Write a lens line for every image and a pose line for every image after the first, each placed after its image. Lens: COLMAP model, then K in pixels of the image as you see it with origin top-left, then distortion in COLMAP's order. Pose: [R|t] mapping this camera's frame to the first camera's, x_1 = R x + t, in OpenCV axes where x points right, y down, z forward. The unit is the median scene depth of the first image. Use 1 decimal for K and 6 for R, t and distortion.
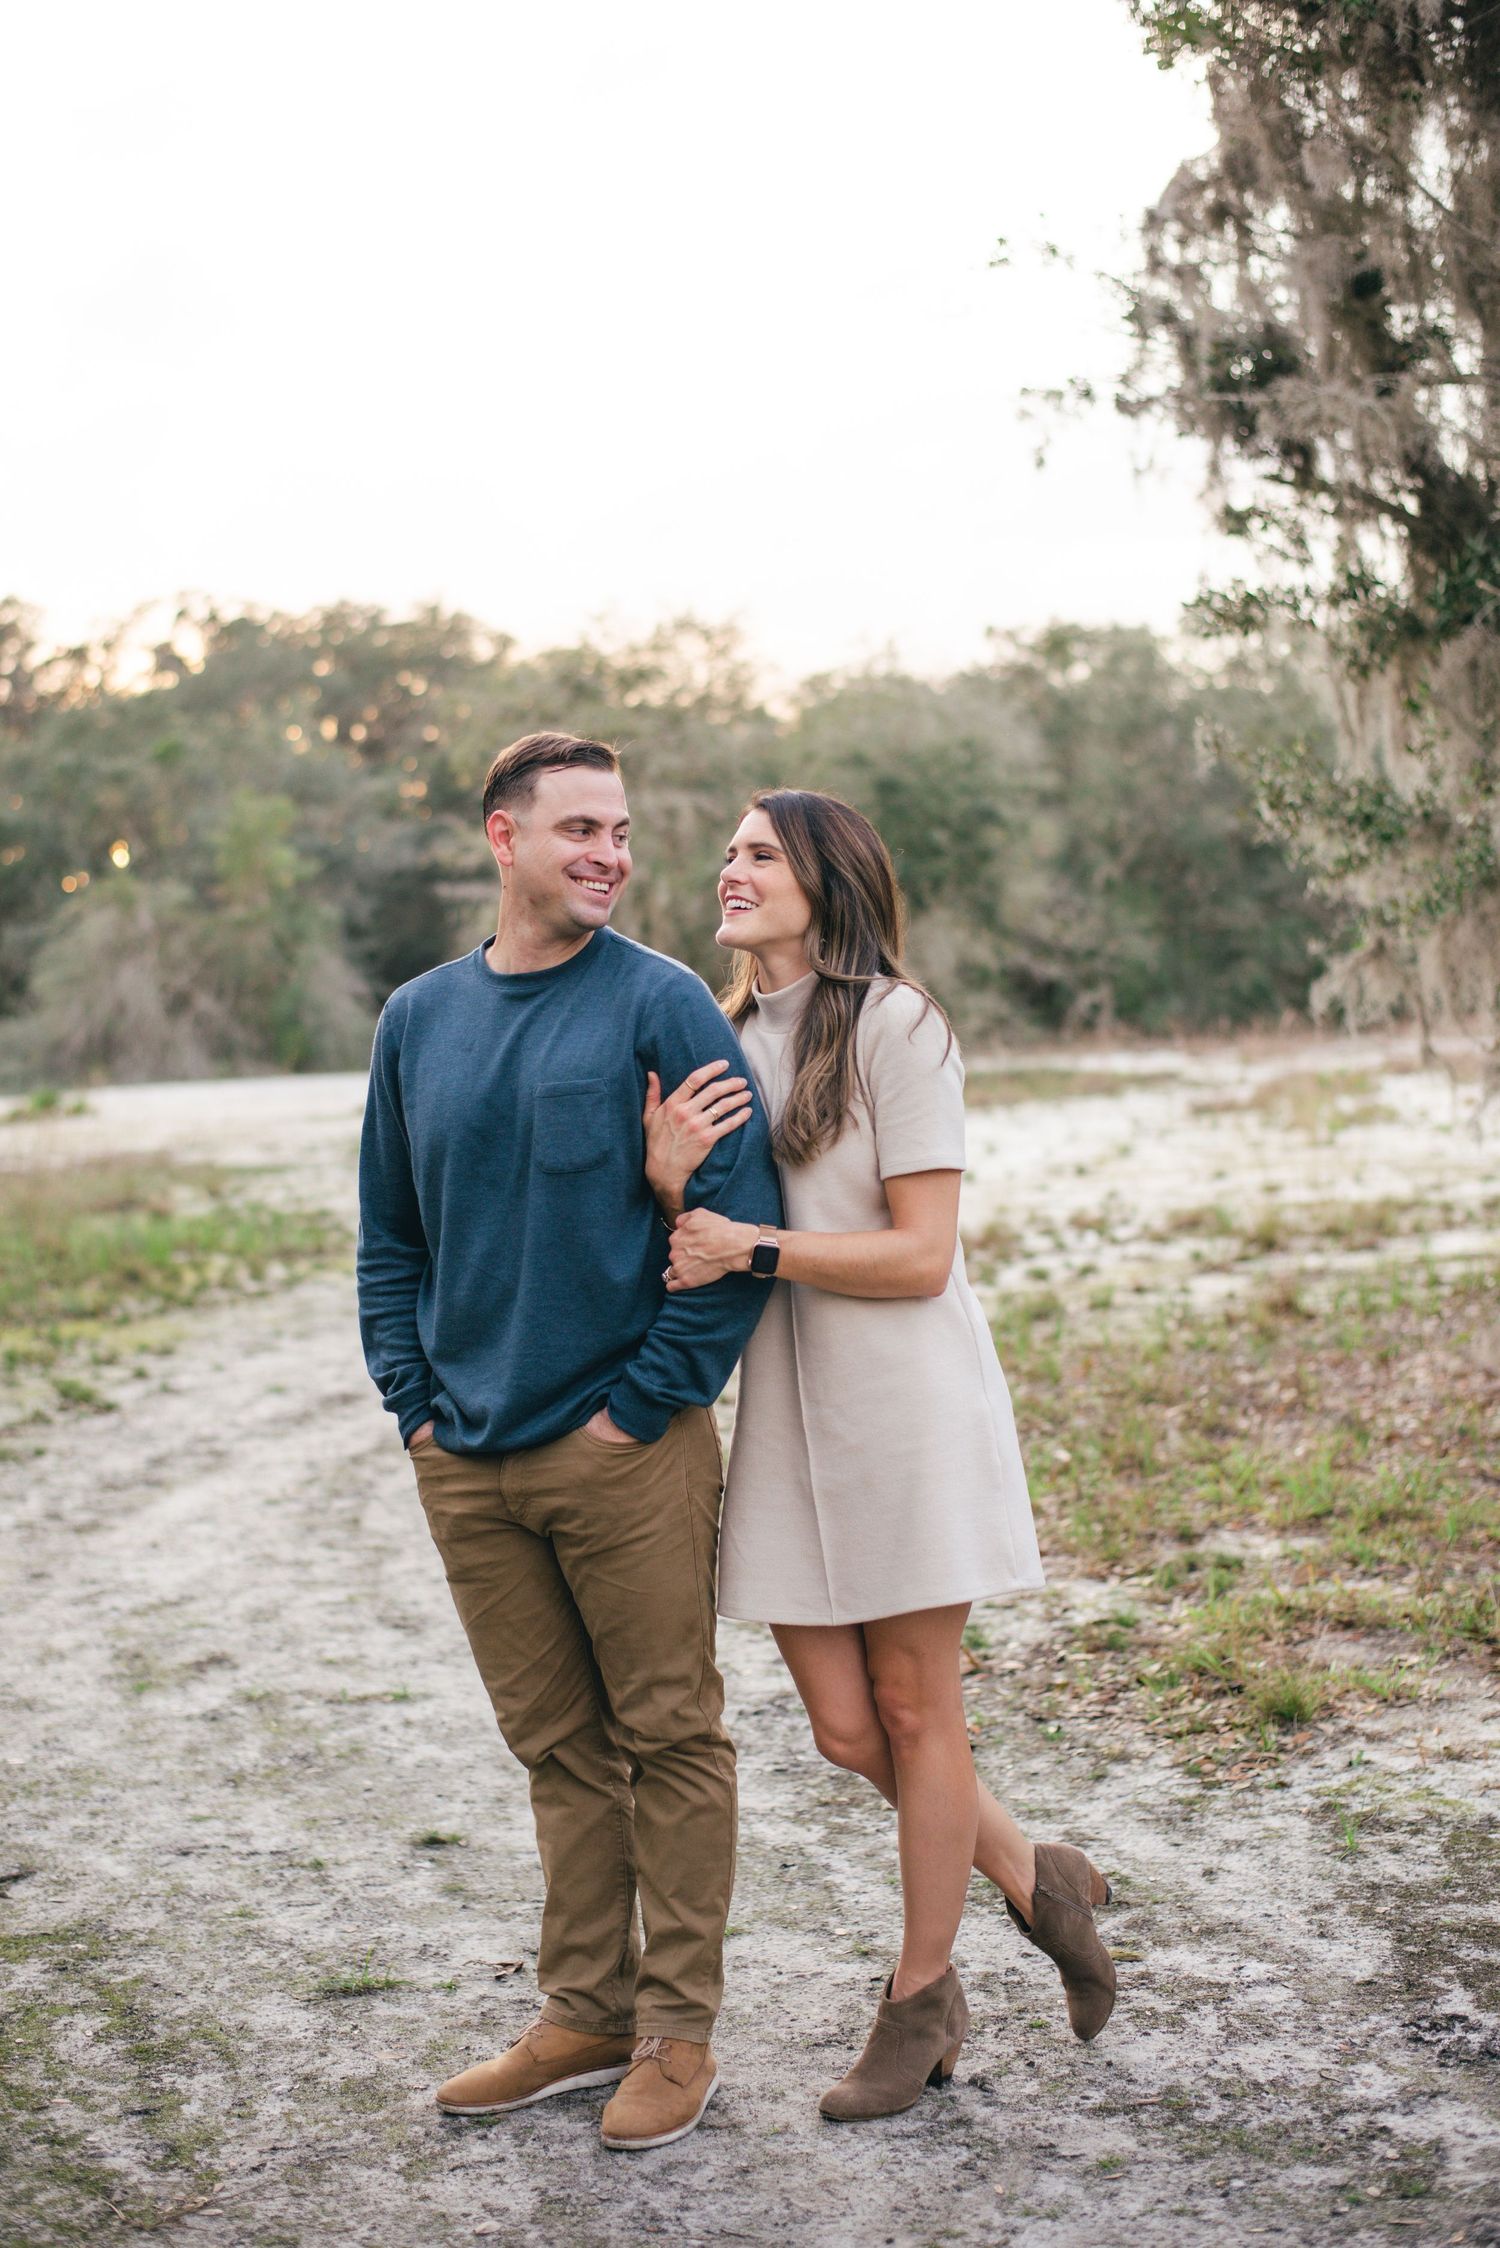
lens RADIAL K [[3205.1, 0, 712.6], [0, 3205.1, 1123.7], [0, 0, 1]] dist [-0.115753, 0.027964]
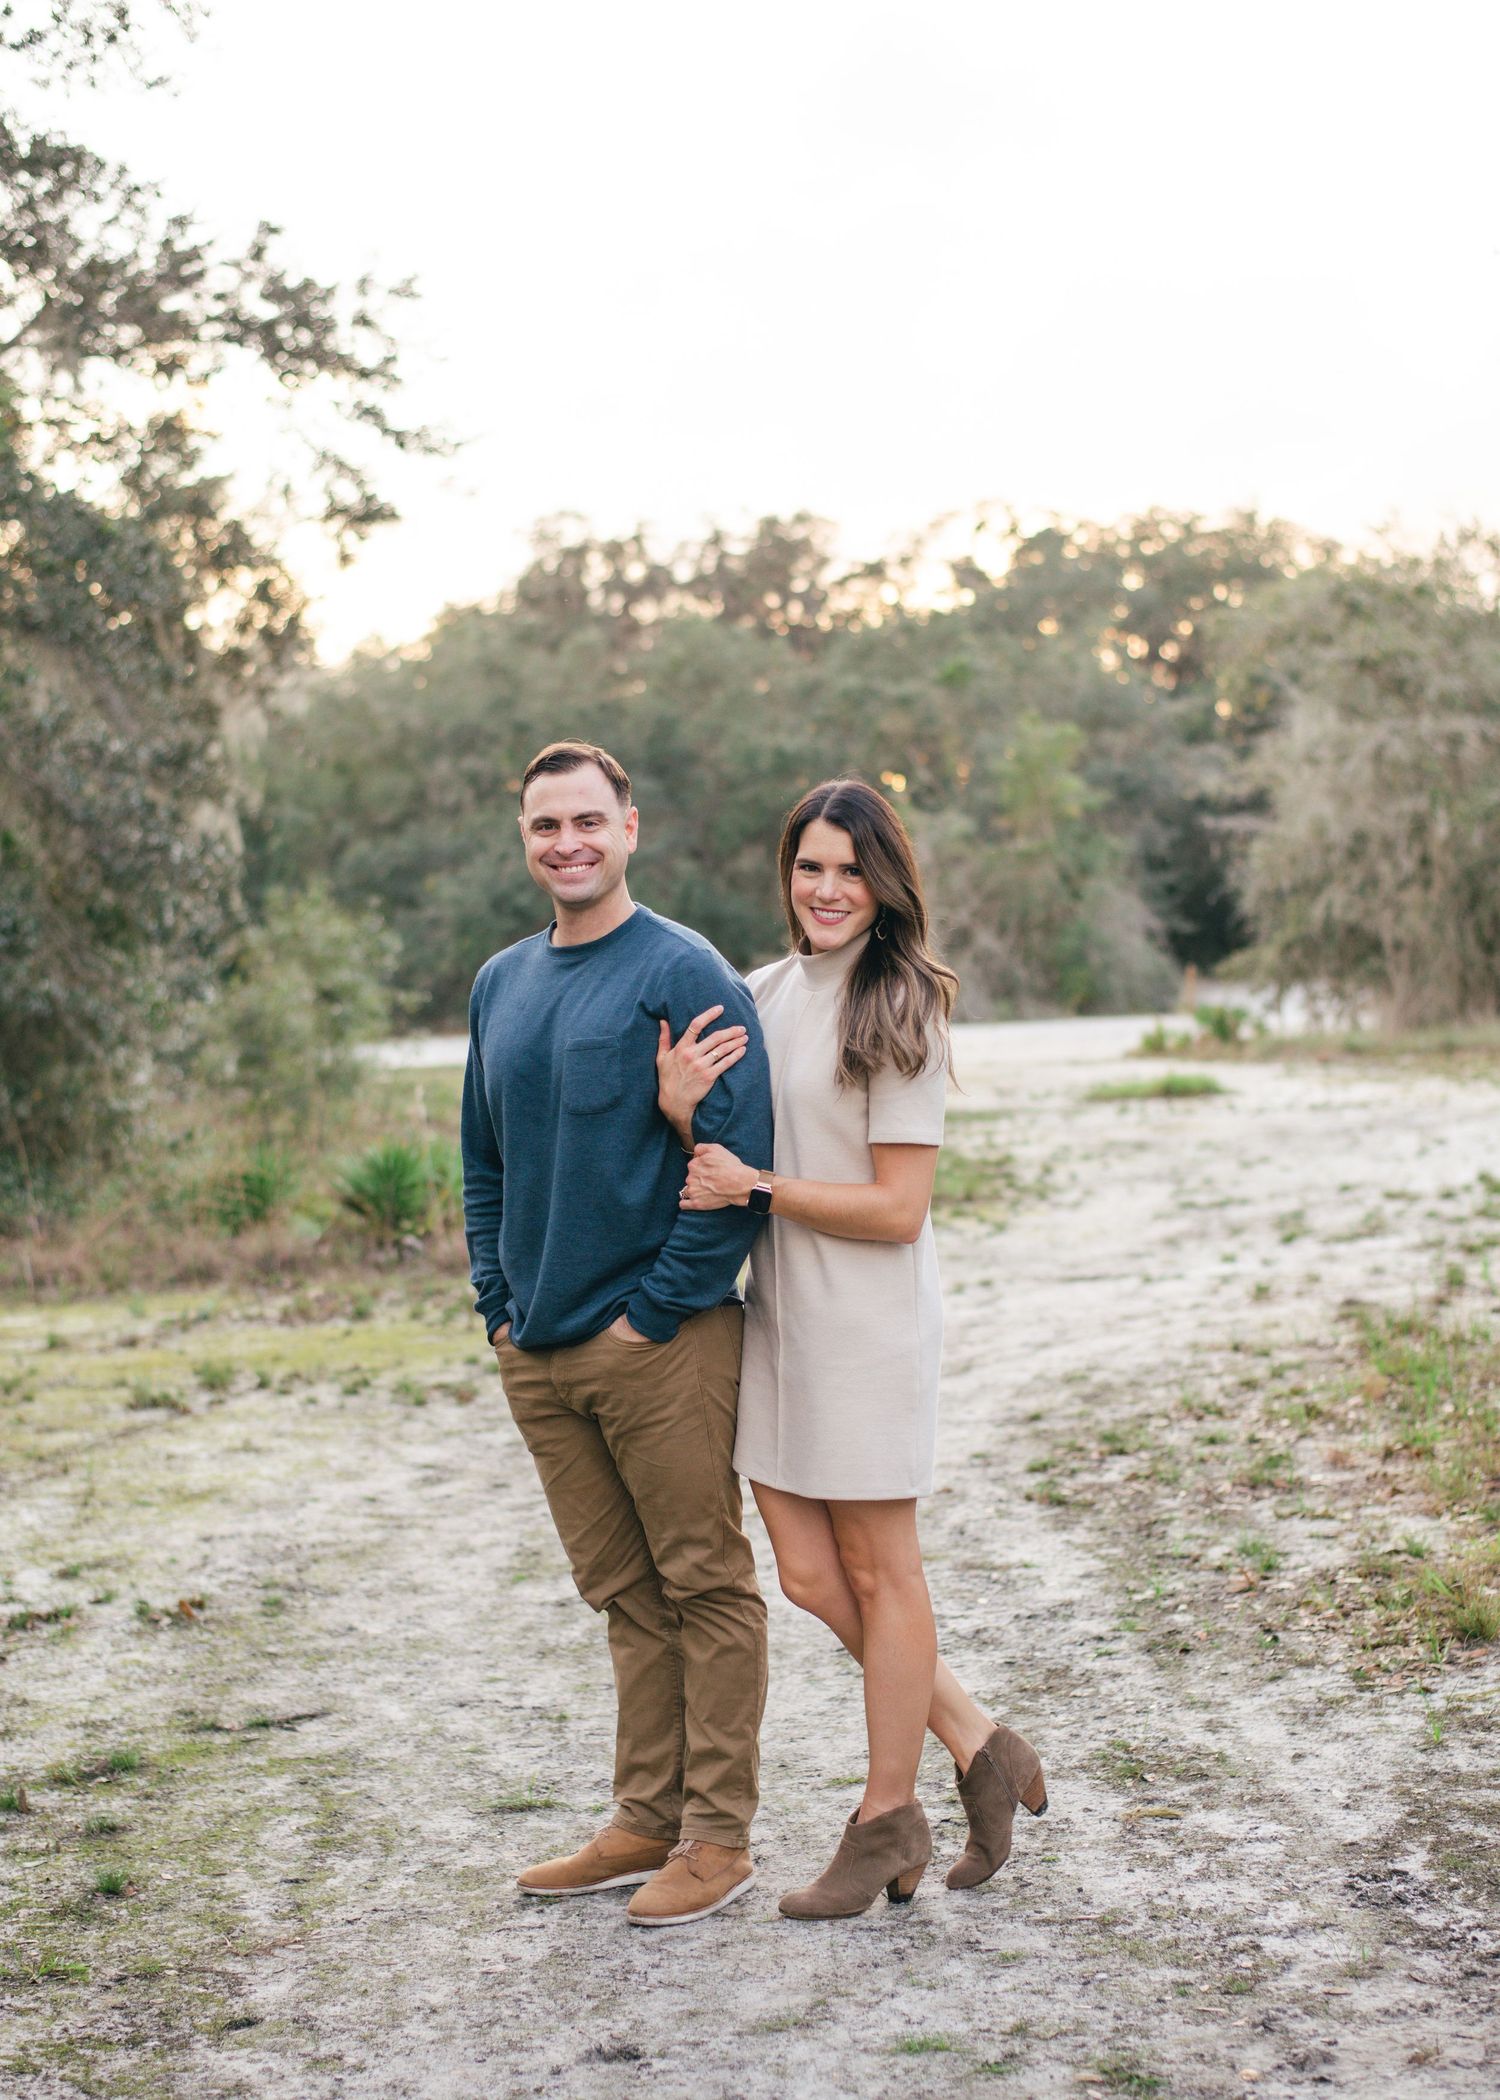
lens RADIAL K [[3444.2, 0, 782.8], [0, 3444.2, 1144.2], [0, 0, 1]] dist [-0.110061, 0.042769]
pose [[0.974094, 0.012615, -0.225790, 0.106235], [-0.007619, 0.999707, 0.022987, -0.001613], [0.226013, -0.020671, 0.973905, -0.085879]]
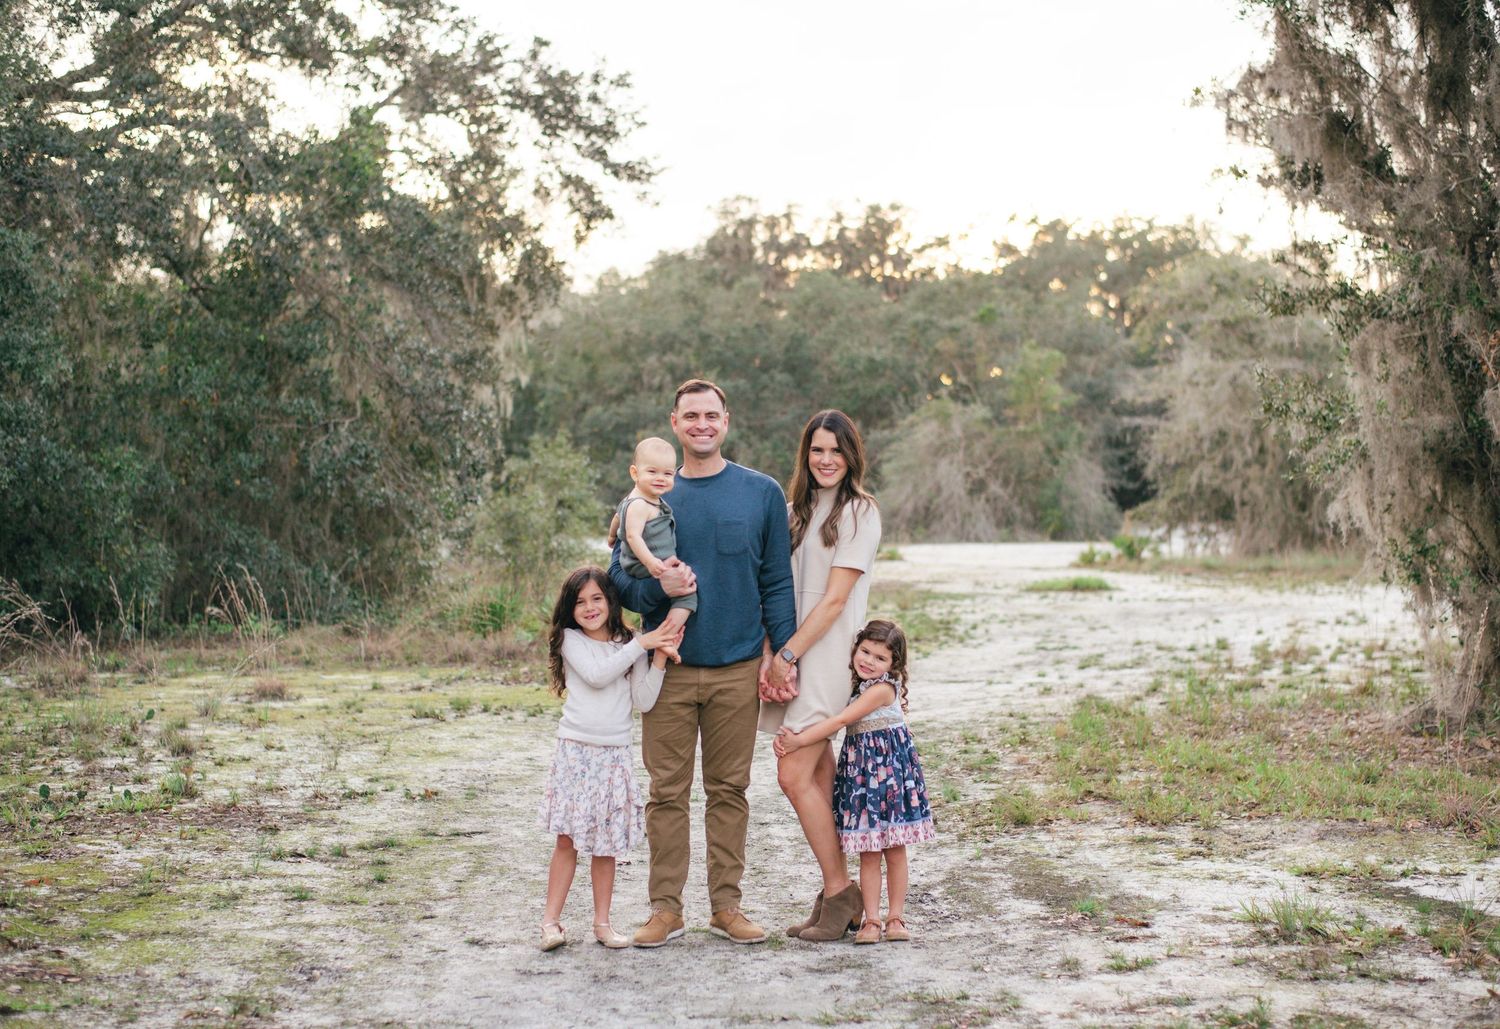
lens RADIAL K [[2306.8, 0, 788.8], [0, 2306.8, 516.5], [0, 0, 1]] dist [-0.112478, -0.002918]
pose [[0.963446, 0.045732, -0.263969, 0.223226], [-0.052700, 0.998422, -0.019373, 0.004151], [0.262667, 0.032576, 0.964337, -0.323262]]
